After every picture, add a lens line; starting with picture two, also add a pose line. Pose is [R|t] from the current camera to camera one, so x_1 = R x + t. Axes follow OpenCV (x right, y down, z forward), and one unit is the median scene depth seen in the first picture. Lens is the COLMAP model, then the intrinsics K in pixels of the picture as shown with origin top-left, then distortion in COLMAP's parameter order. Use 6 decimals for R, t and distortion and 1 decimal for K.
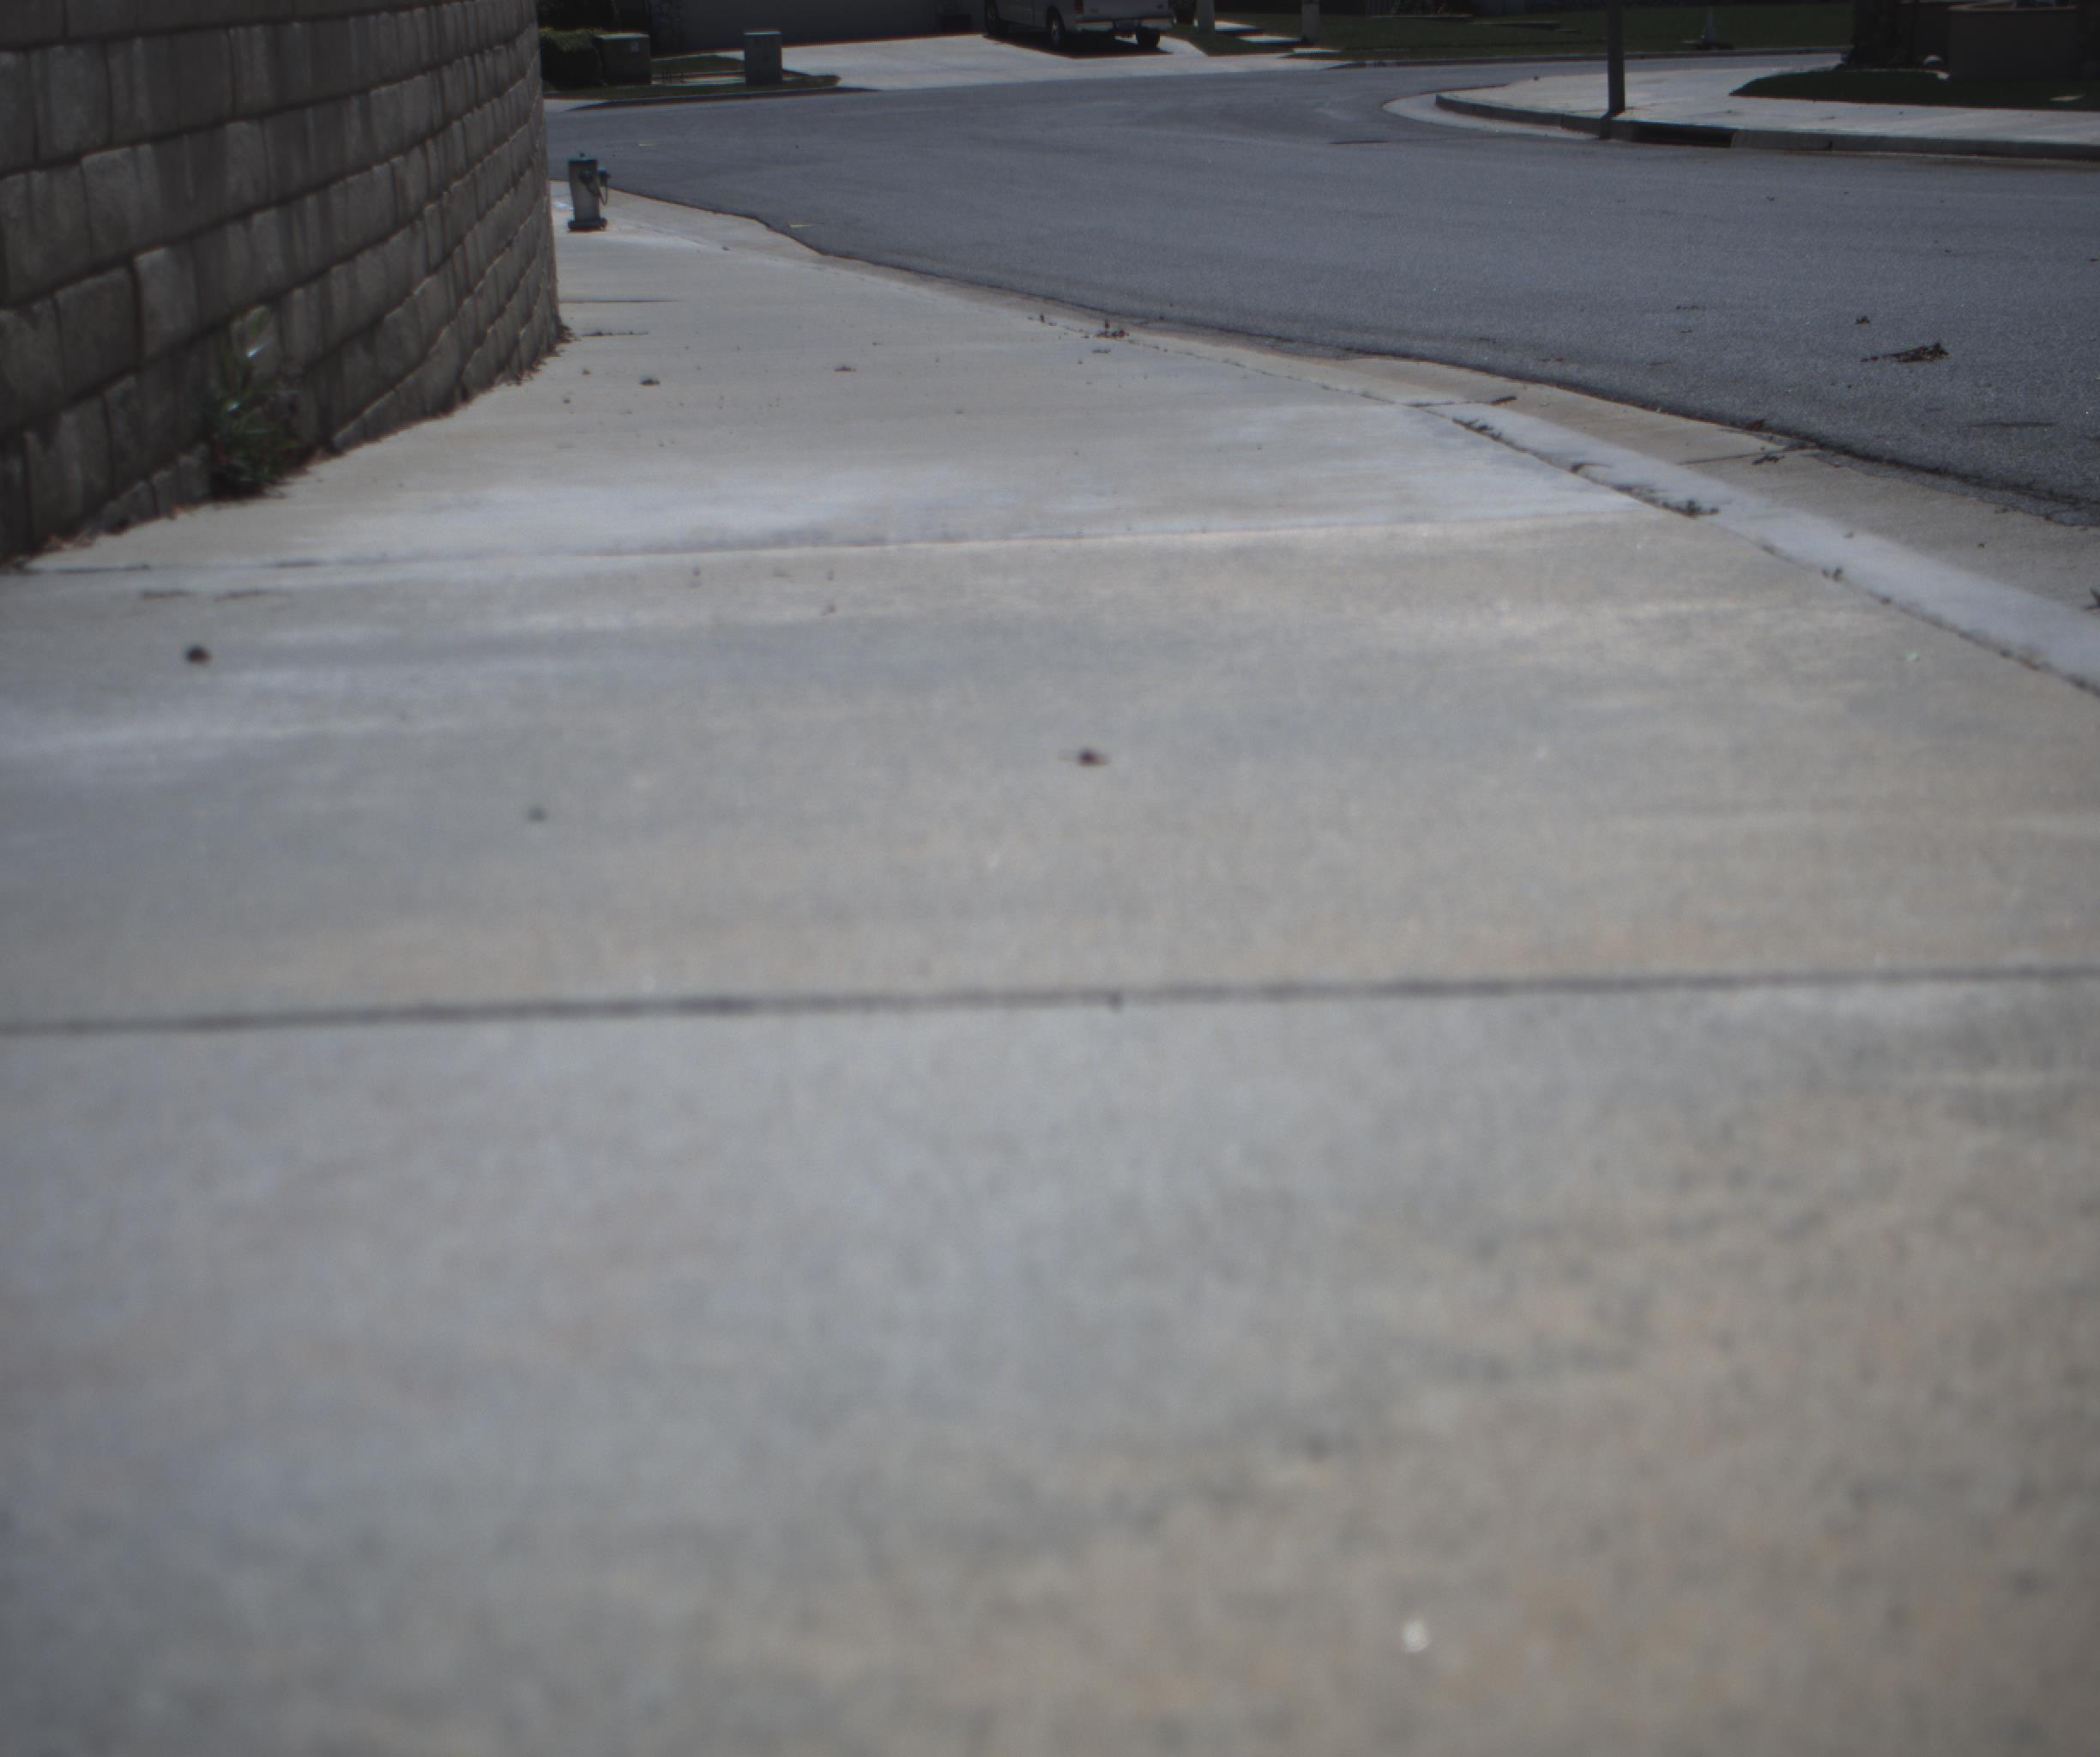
lens RADIAL K [[4012.7, 0, 1042.7], [0, 4012.7, 877.0], [0, 0, 1]] dist [-0.180955, 0.949769]
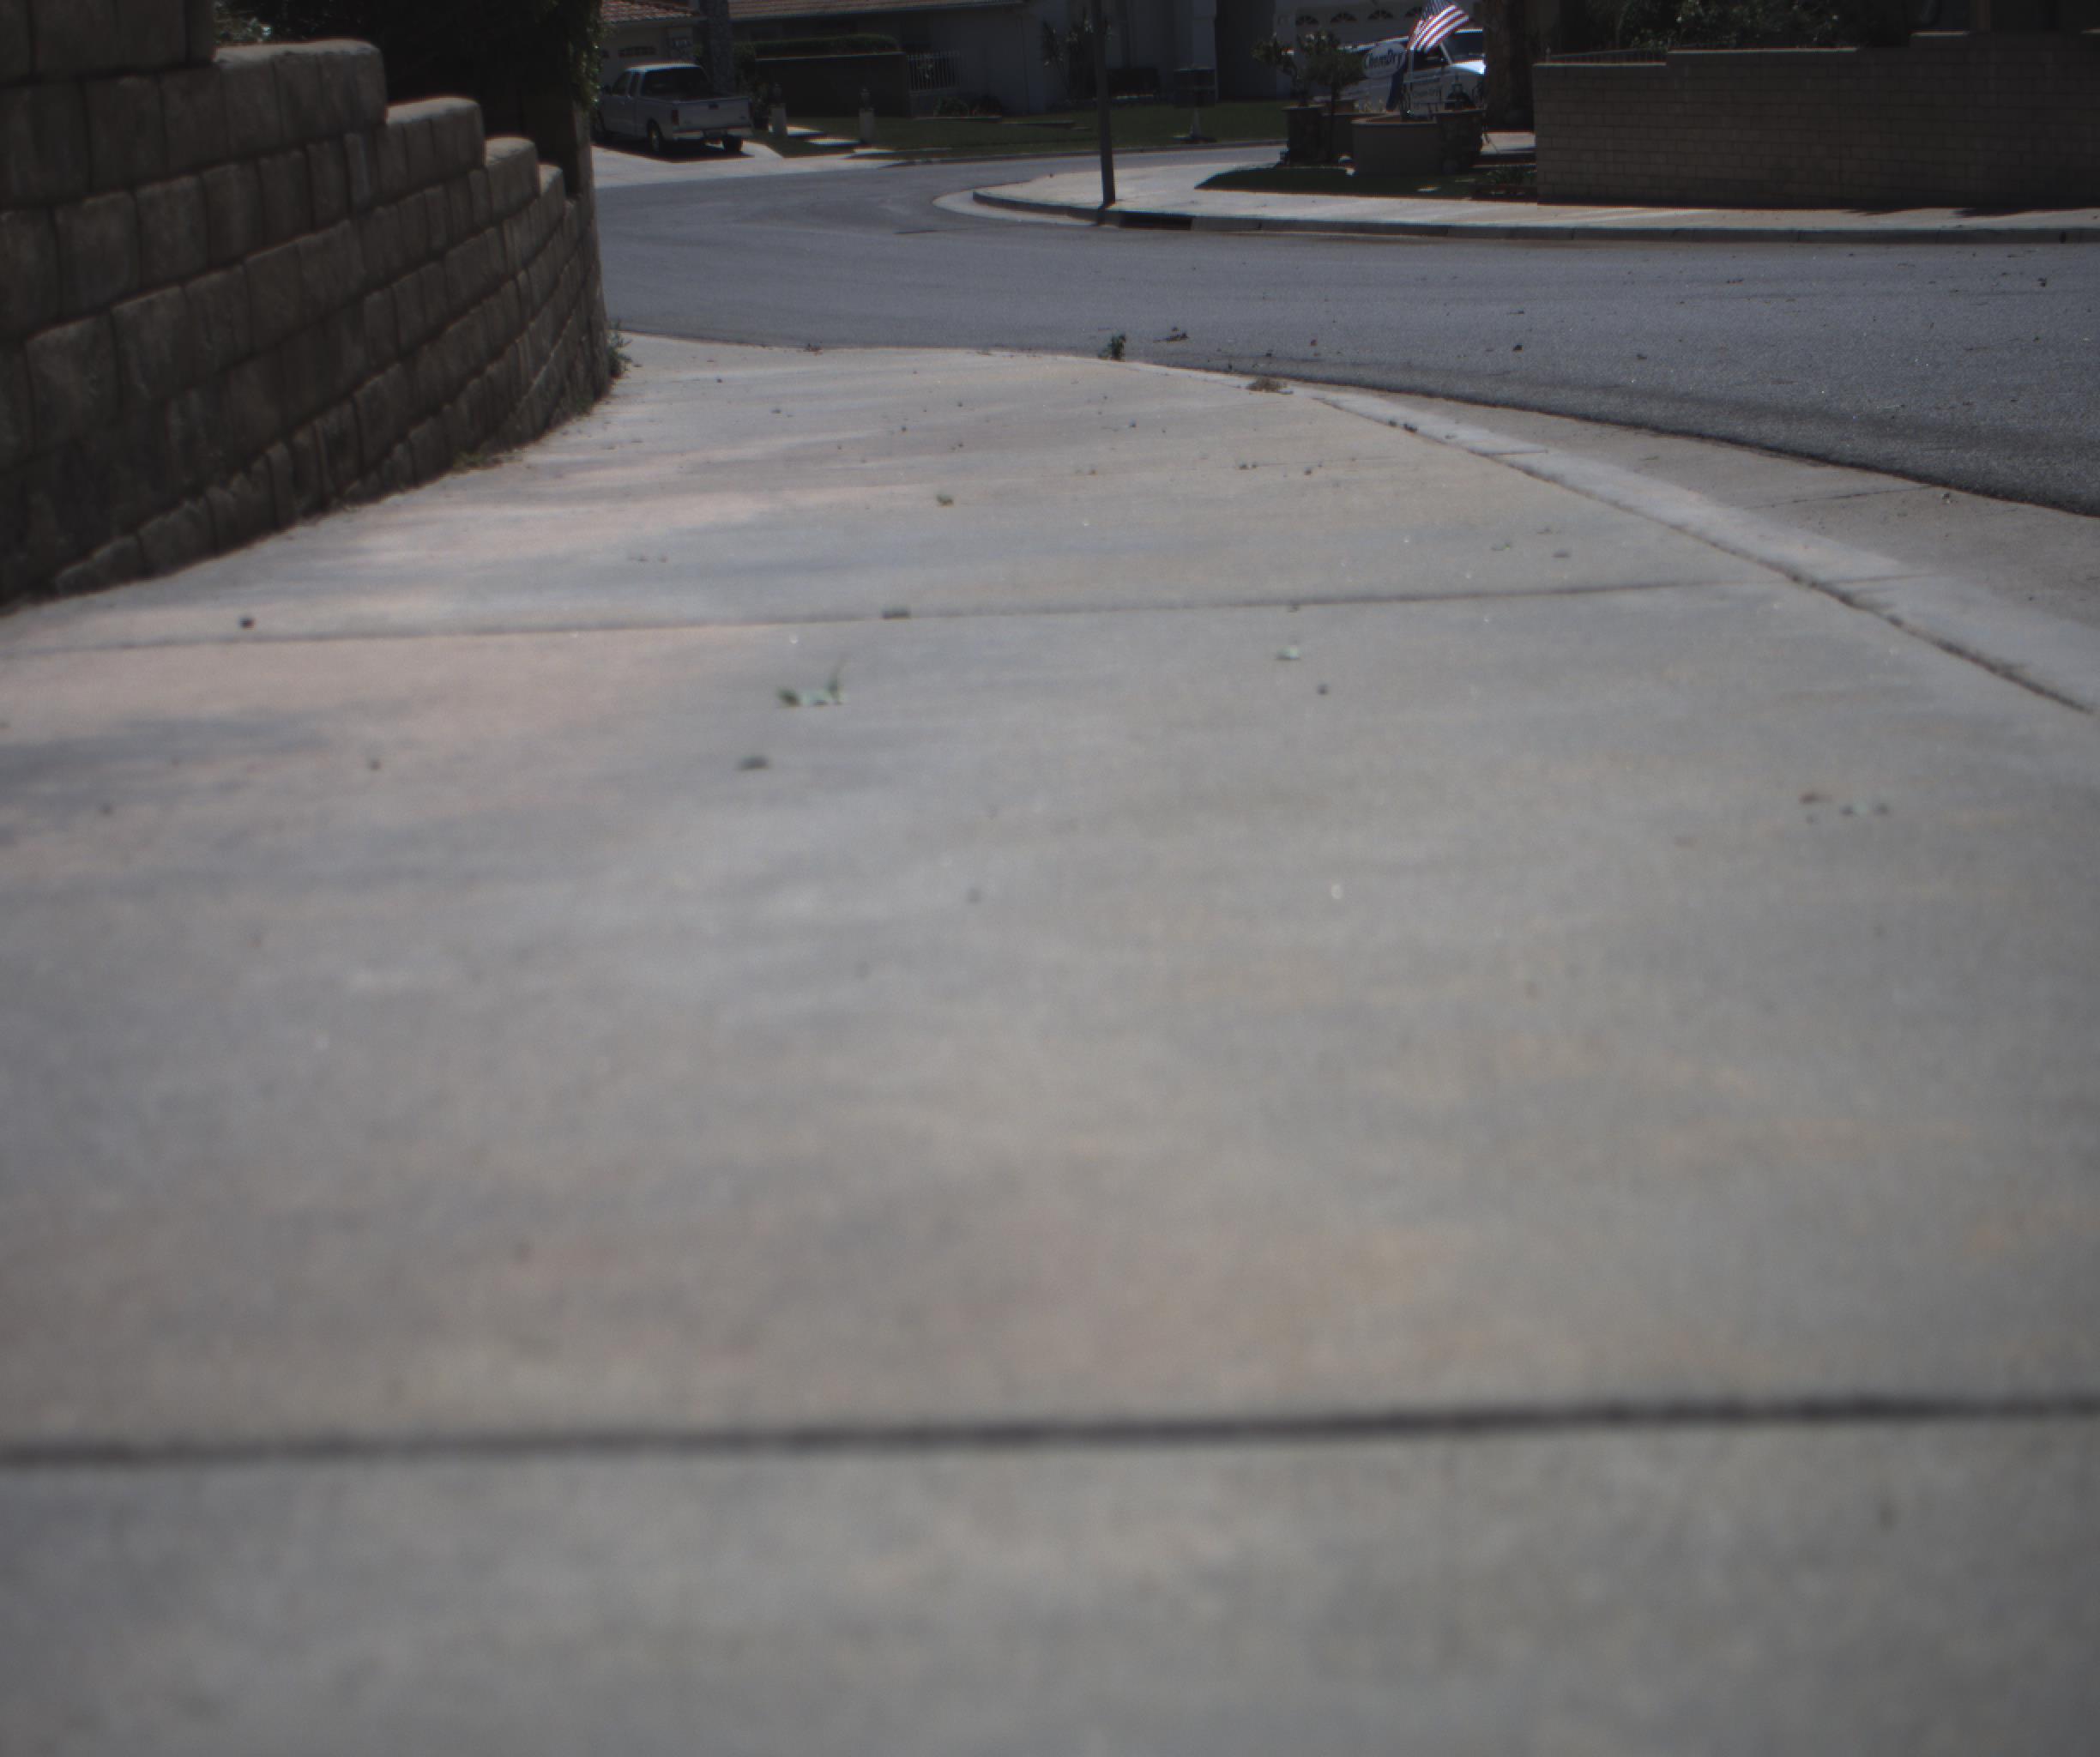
lens RADIAL K [[4012.7, 0, 1042.7], [0, 4012.7, 877.0], [0, 0, 1]] dist [-0.180955, 0.949769]
pose [[0.993420, -0.039477, 0.107514, -0.029745], [0.041420, 0.999015, -0.015891, 0.052228], [-0.106781, 0.020240, 0.994077, -0.315335]]
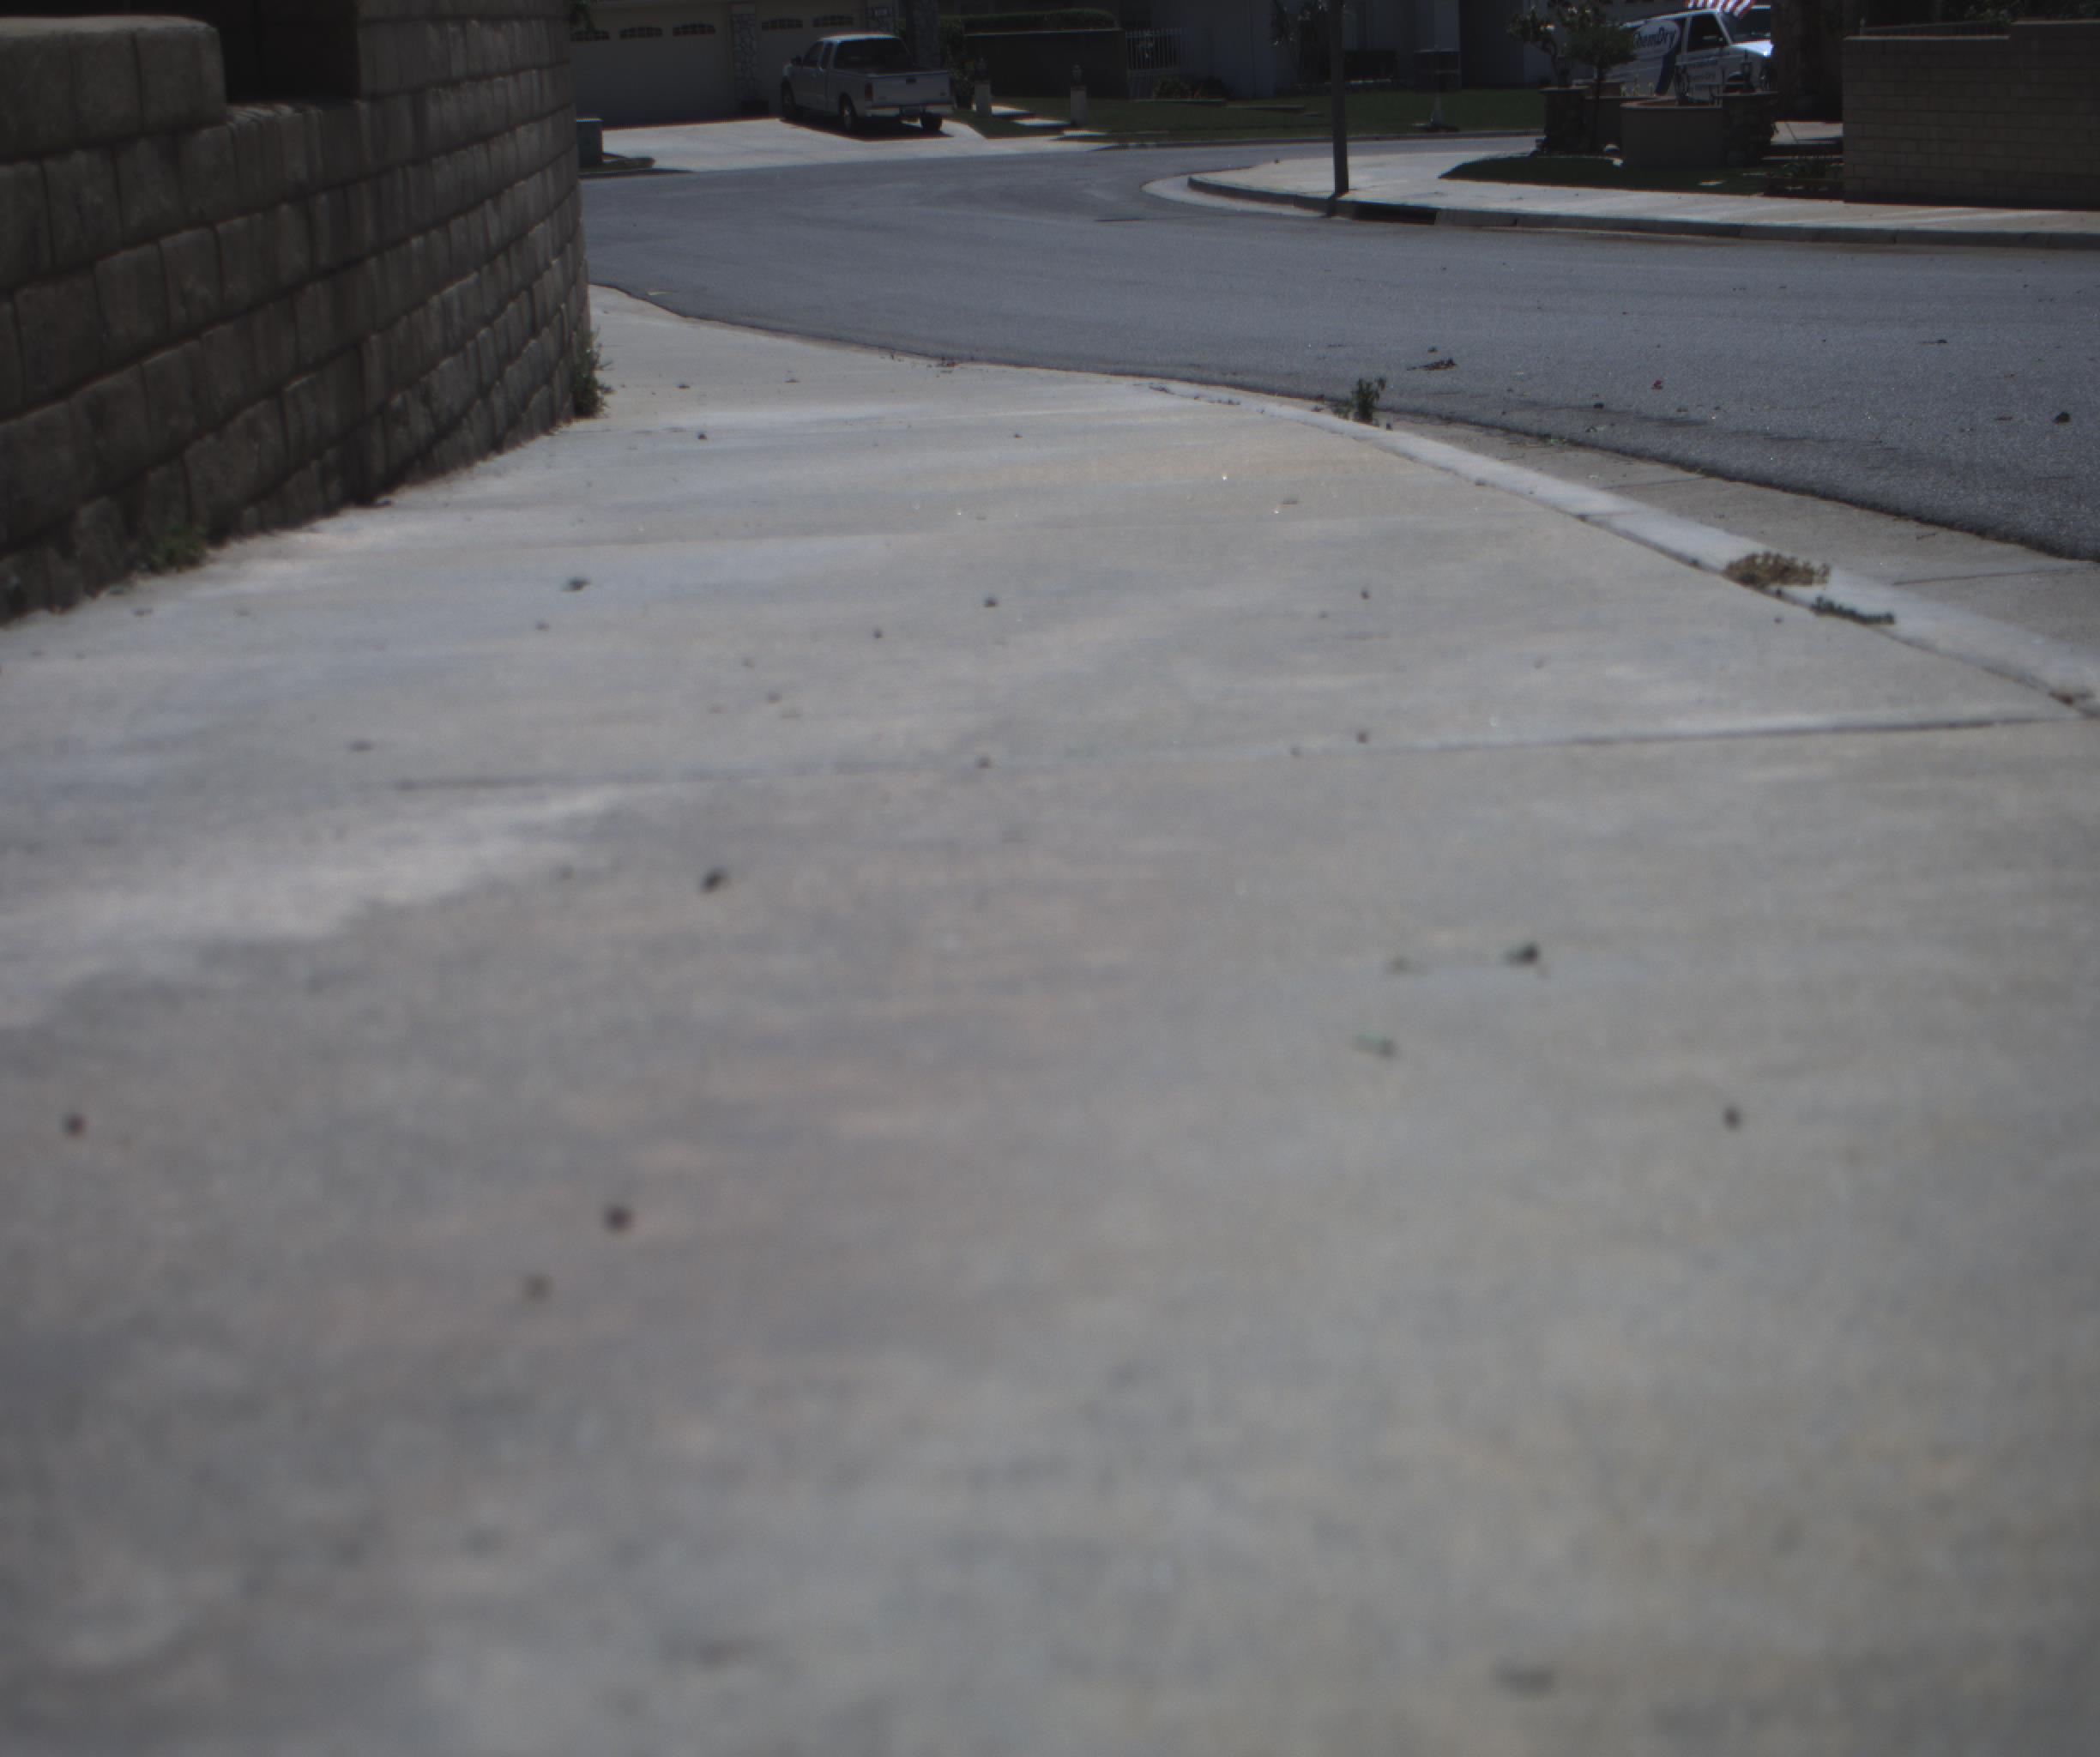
lens RADIAL K [[4012.7, 0, 1042.7], [0, 4012.7, 877.0], [0, 0, 1]] dist [-0.180955, 0.949769]
pose [[0.998394, -0.011163, 0.055539, -0.010349], [0.012069, 0.999799, -0.016007, 0.025849], [-0.055350, 0.016651, 0.998328, -0.158446]]
